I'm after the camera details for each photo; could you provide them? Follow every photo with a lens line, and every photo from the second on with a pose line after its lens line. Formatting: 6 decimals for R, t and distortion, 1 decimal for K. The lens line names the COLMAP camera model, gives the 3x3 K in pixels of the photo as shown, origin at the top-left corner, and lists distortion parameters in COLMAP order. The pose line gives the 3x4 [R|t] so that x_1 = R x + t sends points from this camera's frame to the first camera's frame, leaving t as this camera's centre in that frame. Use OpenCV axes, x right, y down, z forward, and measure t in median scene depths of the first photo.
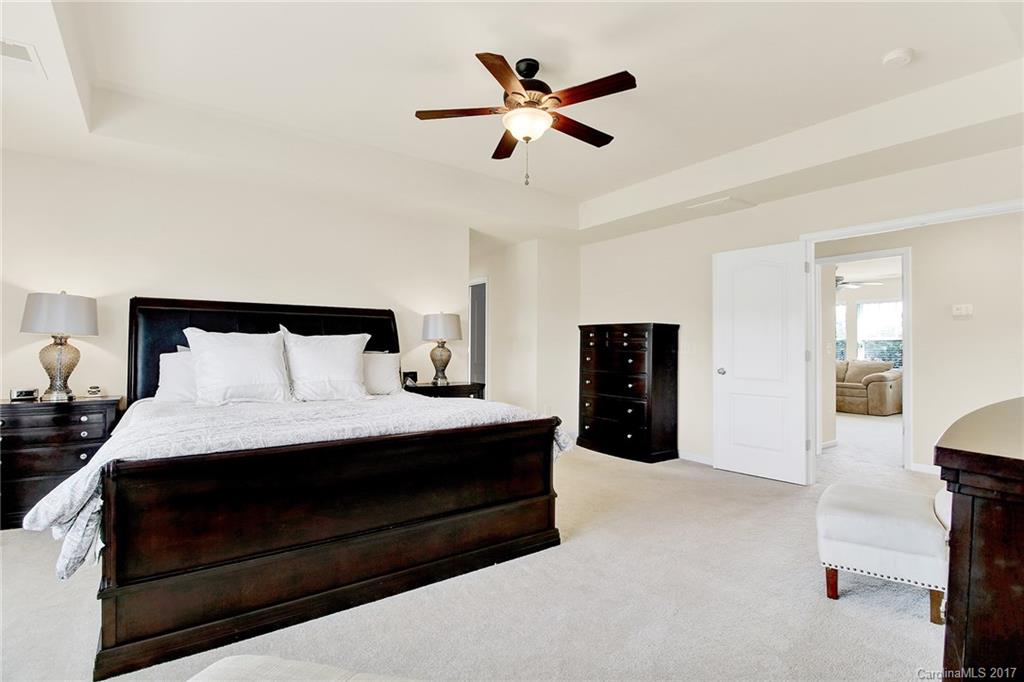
lens RADIAL K [[490.9, 0, 512.0], [0, 490.9, 341.0], [0, 0, 1]] dist [0.000589, 0.000097]
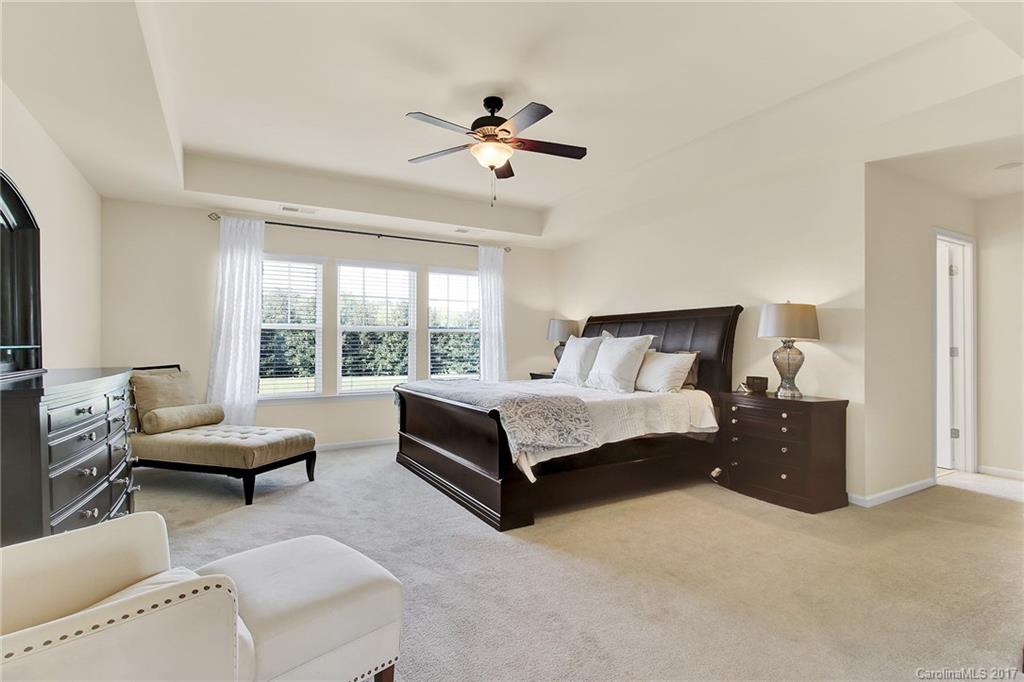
lens RADIAL K [[490.9, 0, 512.0], [0, 490.9, 341.0], [0, 0, 1]] dist [0.000589, 0.000097]
pose [[-0.095226, -0.014365, -0.995352, 0.652348], [0.004882, 0.999877, -0.014898, 0.010682], [0.995444, -0.006278, -0.095145, 0.641268]]
